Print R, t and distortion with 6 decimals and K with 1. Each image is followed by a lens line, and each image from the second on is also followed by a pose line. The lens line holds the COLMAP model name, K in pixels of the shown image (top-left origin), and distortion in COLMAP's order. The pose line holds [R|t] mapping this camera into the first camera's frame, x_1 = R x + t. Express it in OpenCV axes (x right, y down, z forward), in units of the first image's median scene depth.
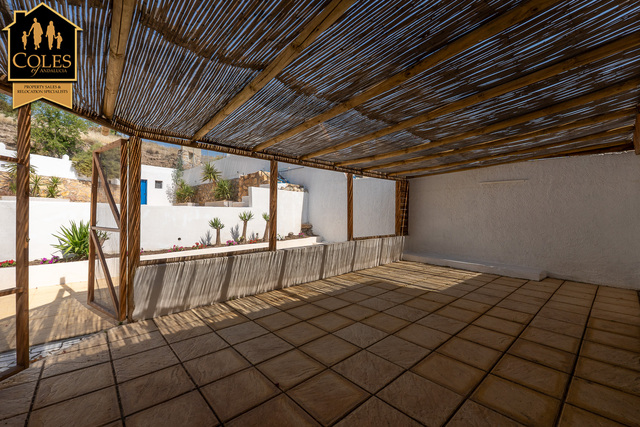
lens RADIAL K [[267.3, 0, 317.2], [0, 267.3, 209.6], [0, 0, 1]] dist [-0.003132, -0.000437]
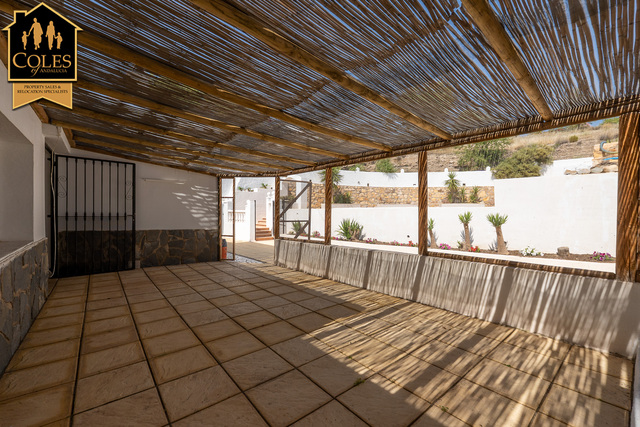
lens RADIAL K [[267.3, 0, 318.4], [0, 267.3, 215.1], [0, 0, 1]] dist [-0.003132, -0.000437]
pose [[-0.029425, -0.001453, -0.999566, 0.973420], [0.010663, 0.999942, -0.001768, 0.023494], [0.999510, -0.010710, -0.029408, 0.963766]]
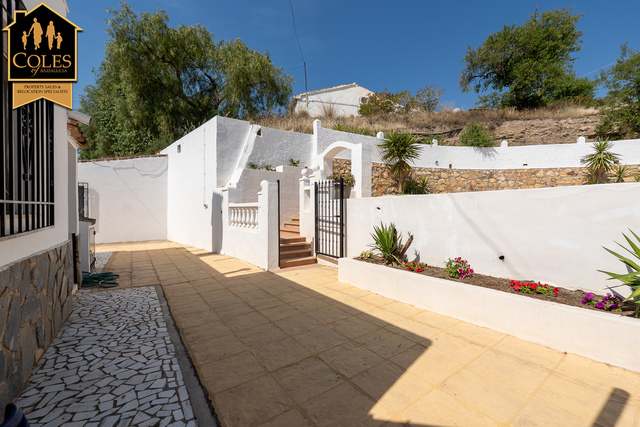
lens RADIAL K [[267.3, 0, 319.6], [0, 267.3, 214.8], [0, 0, 1]] dist [-0.003132, -0.000437]
pose [[-0.112850, 0.006368, -0.993592, -0.476510], [0.012743, 0.999906, 0.004962, 0.013890], [0.993530, -0.012102, -0.112920, 0.578180]]
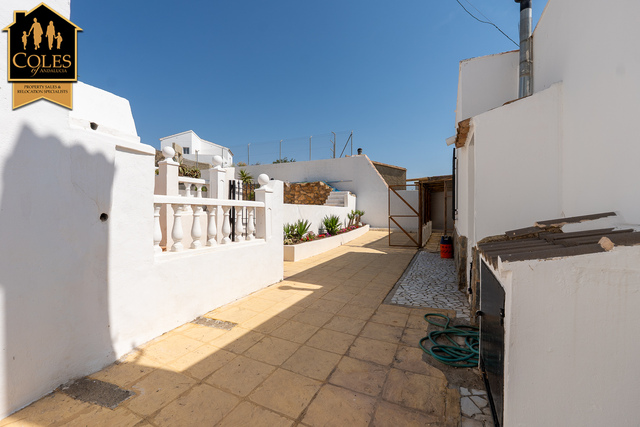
lens RADIAL K [[267.3, 0, 321.0], [0, 267.3, 212.4], [0, 0, 1]] dist [-0.003132, -0.000437]
pose [[0.920862, -0.010386, 0.389751, -1.901593], [0.002757, 0.999794, 0.020129, -0.023938], [-0.389880, -0.017461, 0.920700, -0.819384]]
